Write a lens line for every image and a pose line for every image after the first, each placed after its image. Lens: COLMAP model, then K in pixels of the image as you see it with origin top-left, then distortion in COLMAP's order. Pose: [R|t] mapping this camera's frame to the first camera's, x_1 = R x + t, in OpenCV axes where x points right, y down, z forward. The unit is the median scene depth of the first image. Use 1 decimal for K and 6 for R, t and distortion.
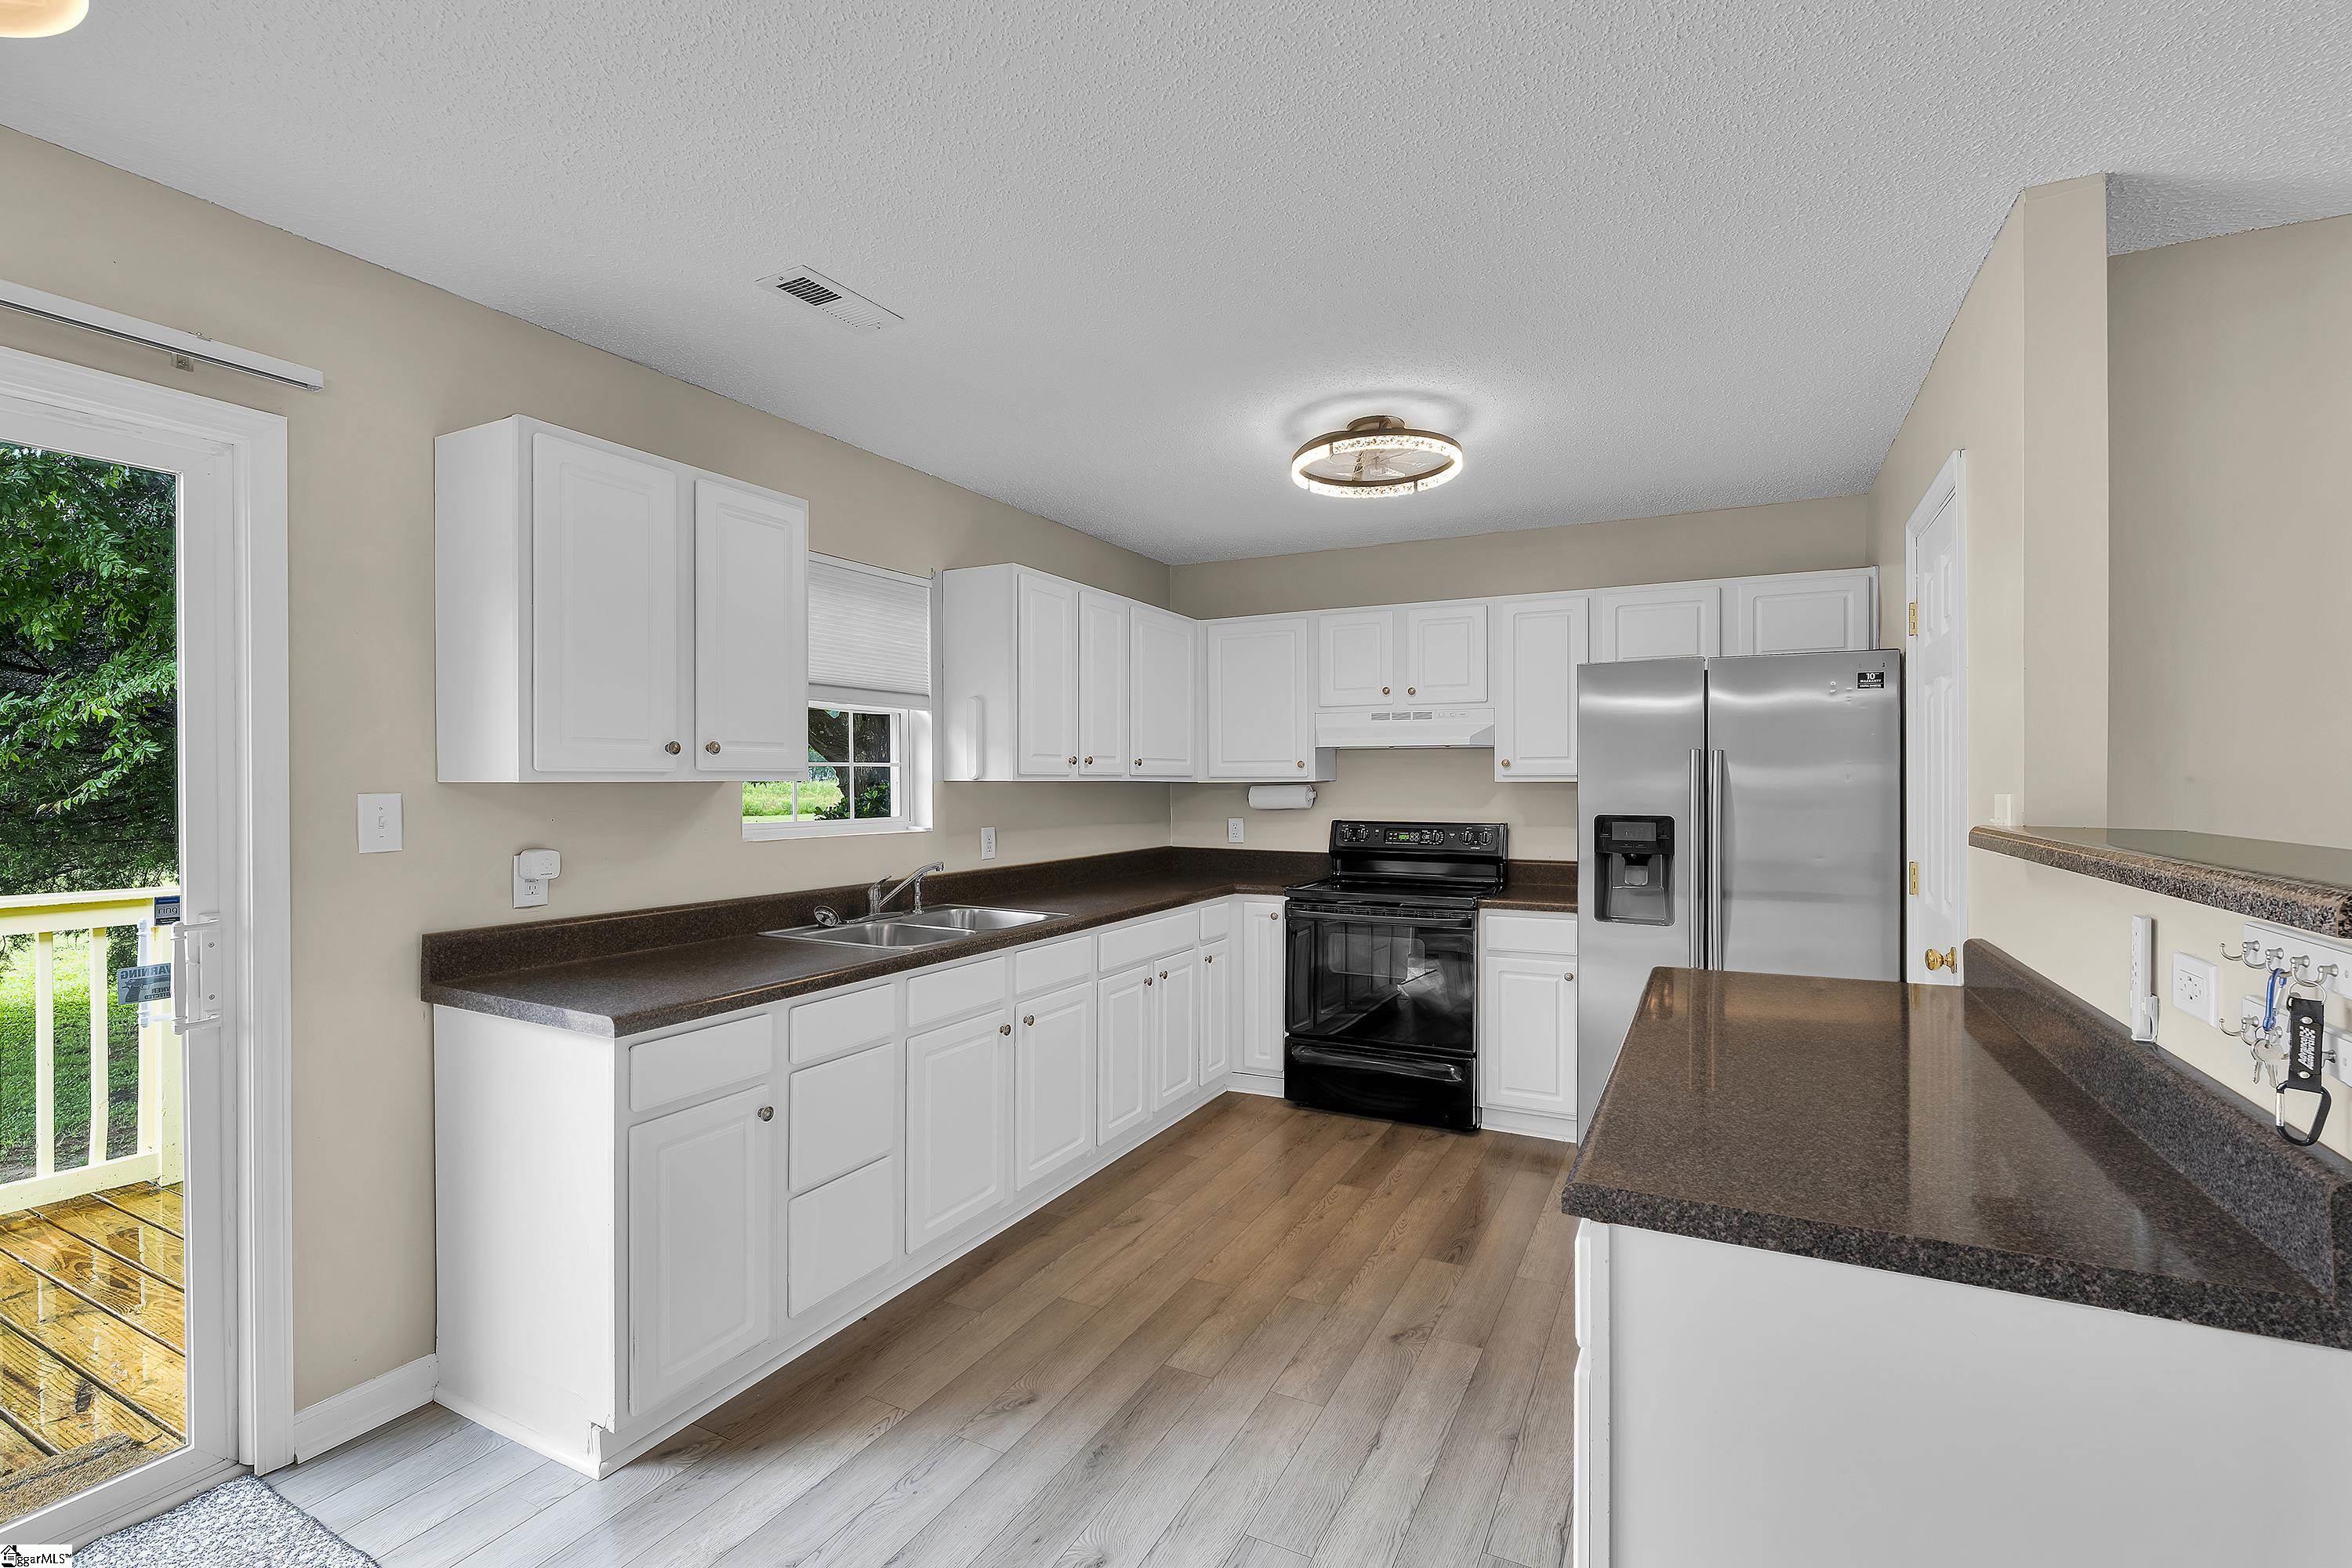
lens RADIAL K [[1057.9, 0, 1159.0], [0, 1057.9, 786.1], [0, 0, 1]] dist [-0.002143, -0.000488]
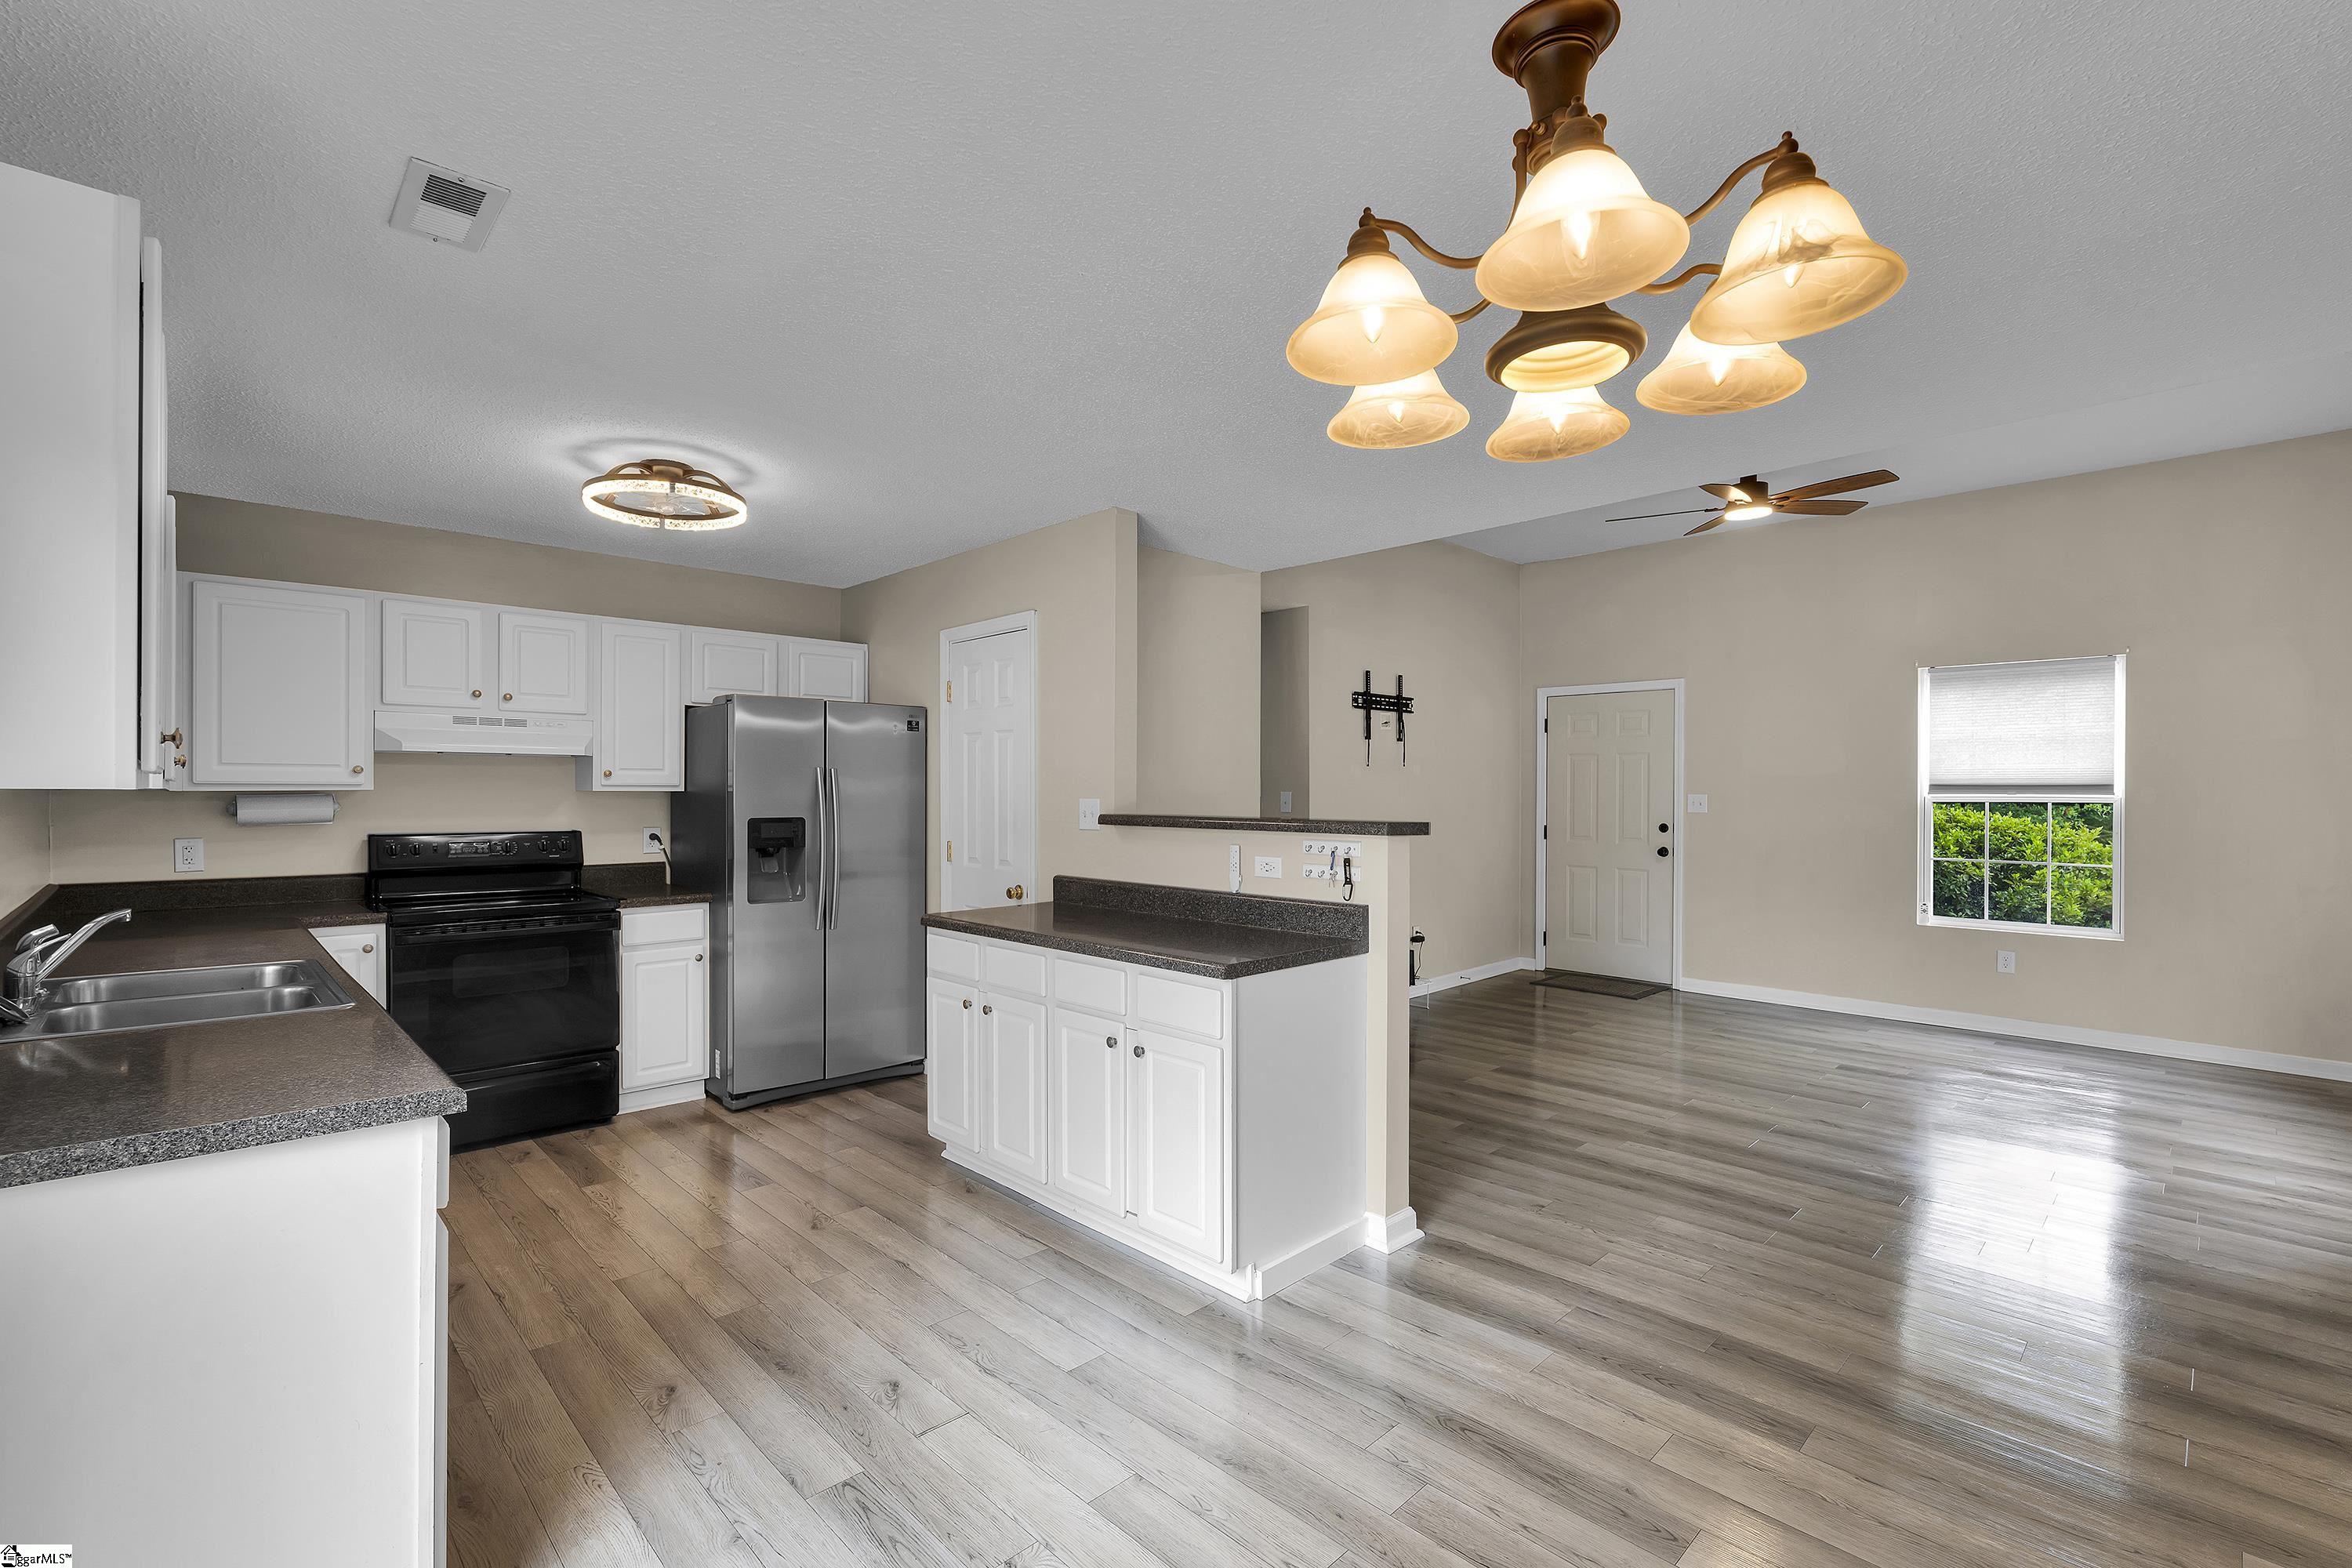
lens RADIAL K [[1042.2, 0, 1246.7], [0, 1042.2, 786.5], [0, 0, 1]] dist [-0.000617, -0.000070]
pose [[0.264287, 0.006289, 0.964424, -0.640410], [0.000694, 0.999977, -0.006712, -0.001296], [-0.964444, 0.002444, 0.264276, 0.122792]]
